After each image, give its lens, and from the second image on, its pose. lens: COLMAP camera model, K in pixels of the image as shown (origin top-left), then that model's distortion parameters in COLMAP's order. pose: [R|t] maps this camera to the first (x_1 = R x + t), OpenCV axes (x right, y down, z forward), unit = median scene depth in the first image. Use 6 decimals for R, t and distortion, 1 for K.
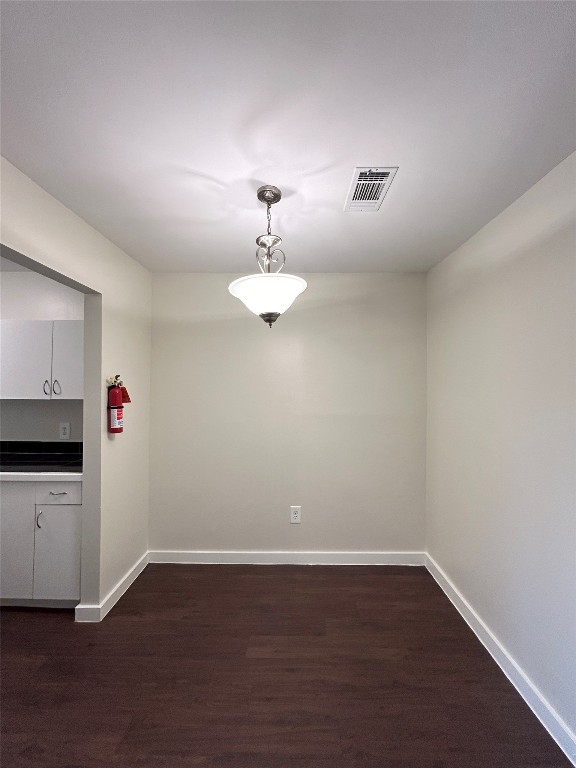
lens RADIAL K [[312.4, 0, 287.2], [0, 312.4, 381.8], [0, 0, 1]] dist [0.009148, 0.000040]
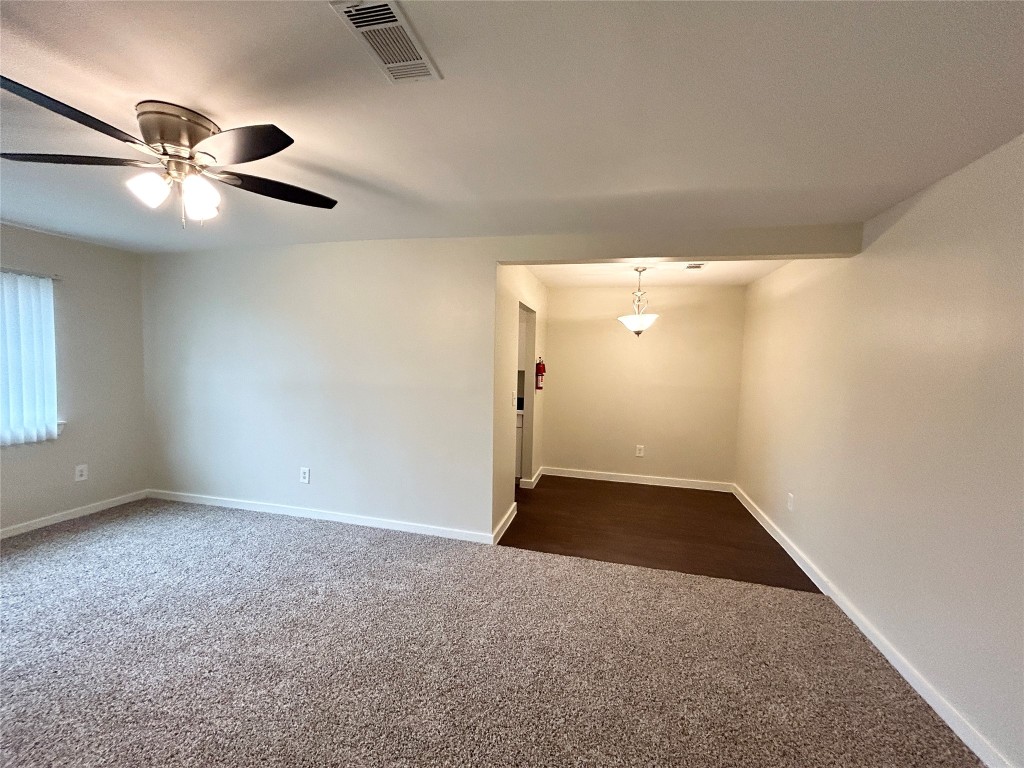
lens RADIAL K [[416.5, 0, 507.9], [0, 416.5, 380.8], [0, 0, 1]] dist [0.009148, 0.000040]
pose [[0.972008, 0.035621, -0.232230, -0.174569], [-0.019272, 0.997197, 0.072296, -0.053357], [0.234154, -0.065797, 0.969970, -1.340189]]
